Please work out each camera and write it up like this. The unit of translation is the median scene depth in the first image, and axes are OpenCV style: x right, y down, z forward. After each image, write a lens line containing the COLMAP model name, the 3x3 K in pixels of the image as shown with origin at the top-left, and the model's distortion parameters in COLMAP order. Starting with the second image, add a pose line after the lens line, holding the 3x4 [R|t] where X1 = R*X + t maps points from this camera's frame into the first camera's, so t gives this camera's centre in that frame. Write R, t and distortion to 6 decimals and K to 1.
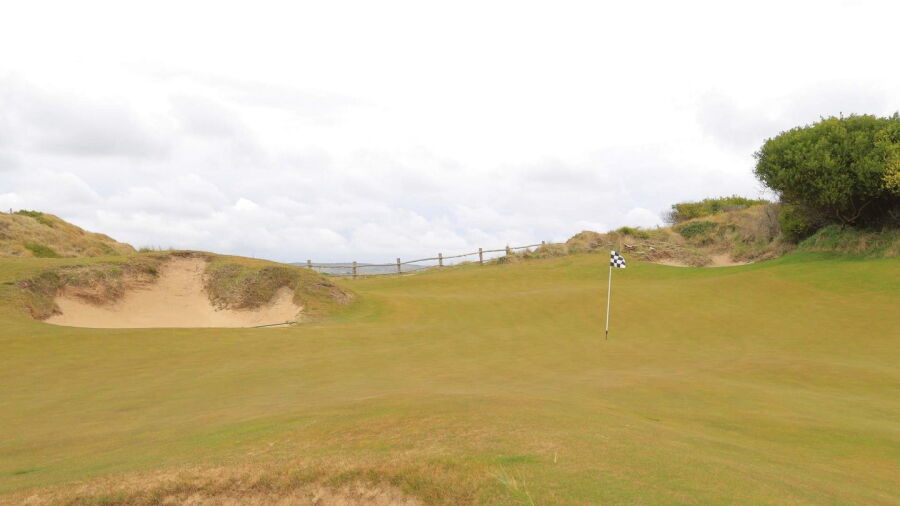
lens RADIAL K [[901.2, 0, 451.2], [0, 901.2, 254.5], [0, 0, 1]] dist [0.070529, 0.000000]
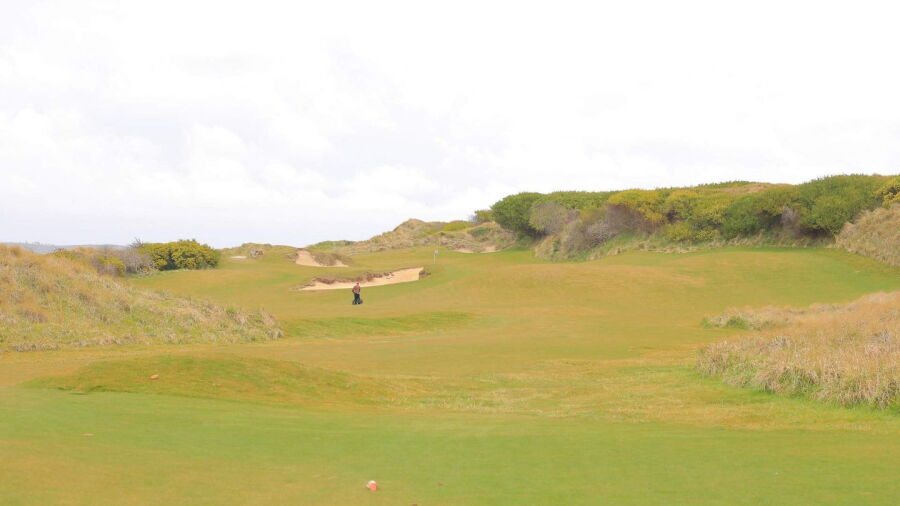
lens RADIAL K [[901.2, 0, 450.1], [0, 901.2, 252.2], [0, 0, 1]] dist [0.070529, 0.000000]
pose [[0.981437, 0.001797, 0.191778, -0.157235], [-0.004702, 0.999881, 0.014695, -0.015375], [-0.191729, -0.015324, 0.981328, -0.879855]]
